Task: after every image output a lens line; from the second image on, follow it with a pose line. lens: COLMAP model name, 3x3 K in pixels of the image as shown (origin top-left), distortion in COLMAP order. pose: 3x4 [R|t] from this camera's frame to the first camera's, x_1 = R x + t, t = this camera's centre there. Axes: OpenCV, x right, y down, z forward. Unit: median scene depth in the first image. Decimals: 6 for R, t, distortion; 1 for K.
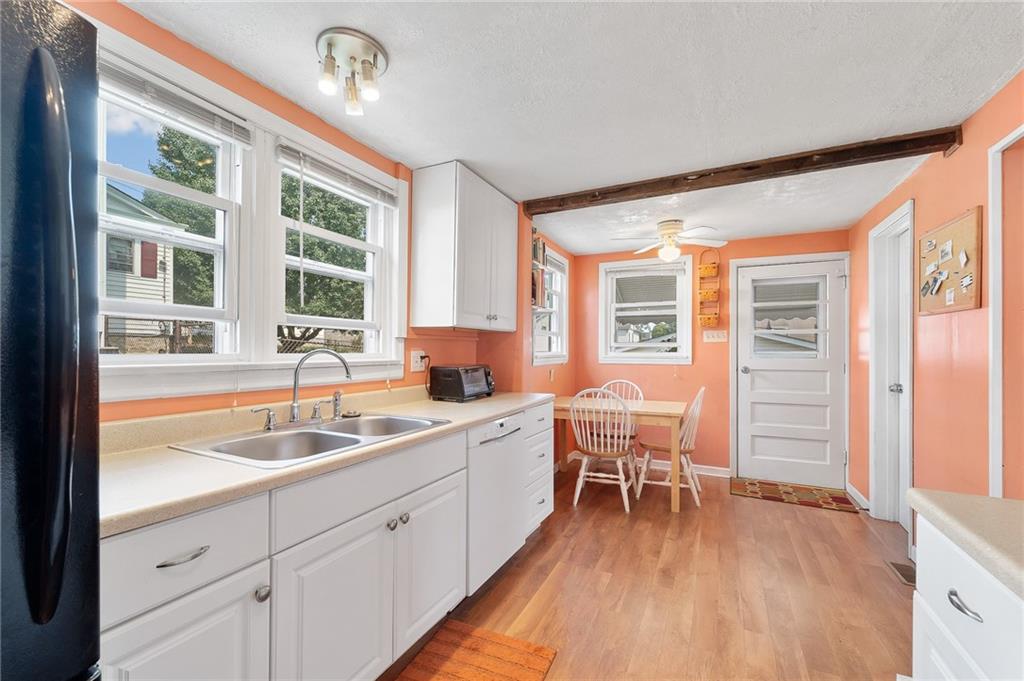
lens RADIAL K [[416.8, 0, 509.2], [0, 416.8, 351.0], [0, 0, 1]] dist [0.002219, 0.000251]
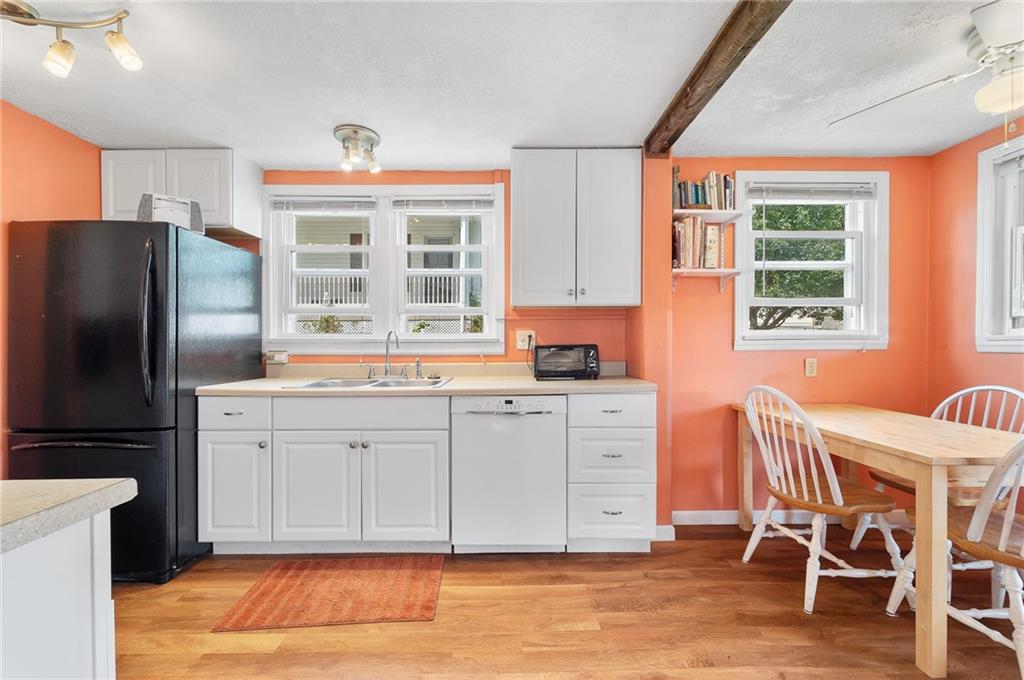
lens RADIAL K [[416.8, 0, 507.2], [0, 416.8, 337.5], [0, 0, 1]] dist [0.002219, 0.000251]
pose [[0.447583, -0.004984, -0.894228, 0.645485], [0.003837, 0.999986, -0.003653, 0.019153], [0.894234, -0.001796, 0.447596, 0.410180]]
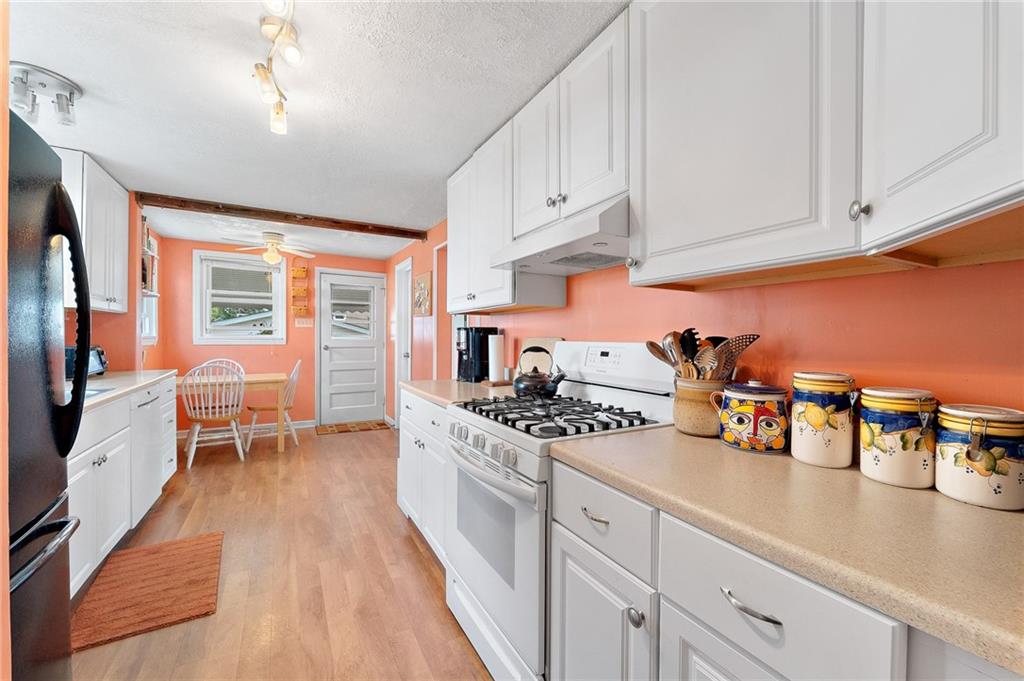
lens RADIAL K [[416.8, 0, 514.2], [0, 416.8, 342.6], [0, 0, 1]] dist [0.002219, 0.000251]
pose [[0.561588, -0.007711, 0.827381, -0.315041], [-0.006295, 0.999888, 0.013592, 0.007382], [-0.827393, -0.012842, 0.561477, -0.411023]]
